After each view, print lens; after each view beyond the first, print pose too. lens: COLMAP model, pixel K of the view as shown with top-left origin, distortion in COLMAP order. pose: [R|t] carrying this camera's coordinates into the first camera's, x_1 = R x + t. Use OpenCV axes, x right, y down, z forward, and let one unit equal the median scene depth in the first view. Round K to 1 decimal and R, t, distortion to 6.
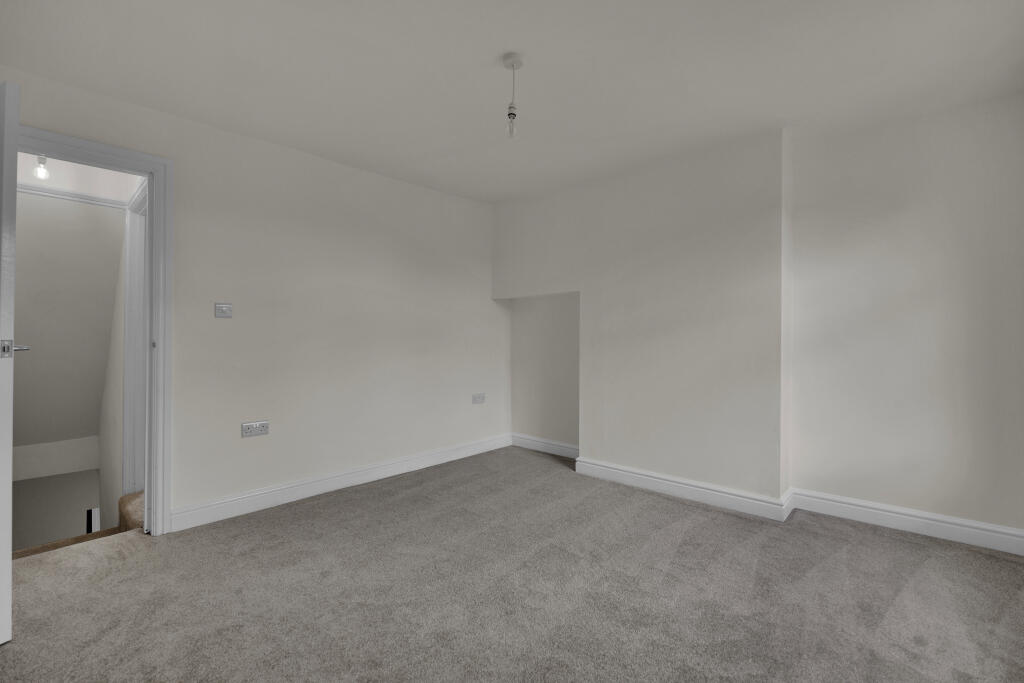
lens RADIAL K [[440.8, 0, 513.6], [0, 440.8, 337.9], [0, 0, 1]] dist [-0.012107, 0.000636]
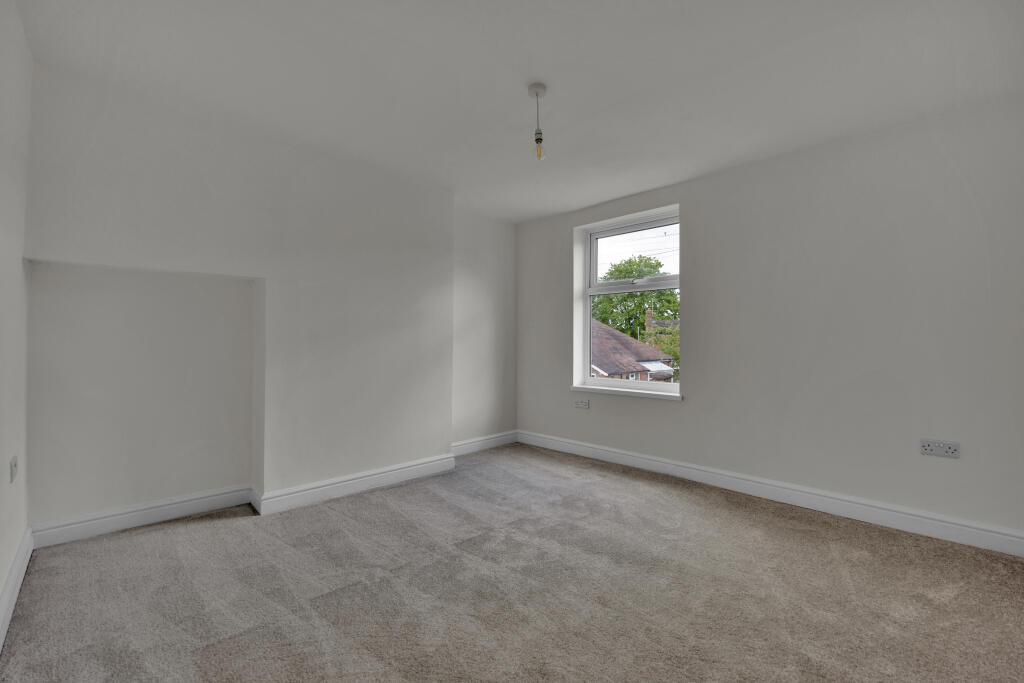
lens RADIAL K [[440.8, 0, 513.6], [0, 440.8, 337.9], [0, 0, 1]] dist [-0.012107, 0.000636]
pose [[0.065083, 0.002866, 0.997876, -0.788999], [0.000137, 0.999996, -0.002881, -0.000900], [-0.997880, 0.000325, 0.065082, 0.691293]]
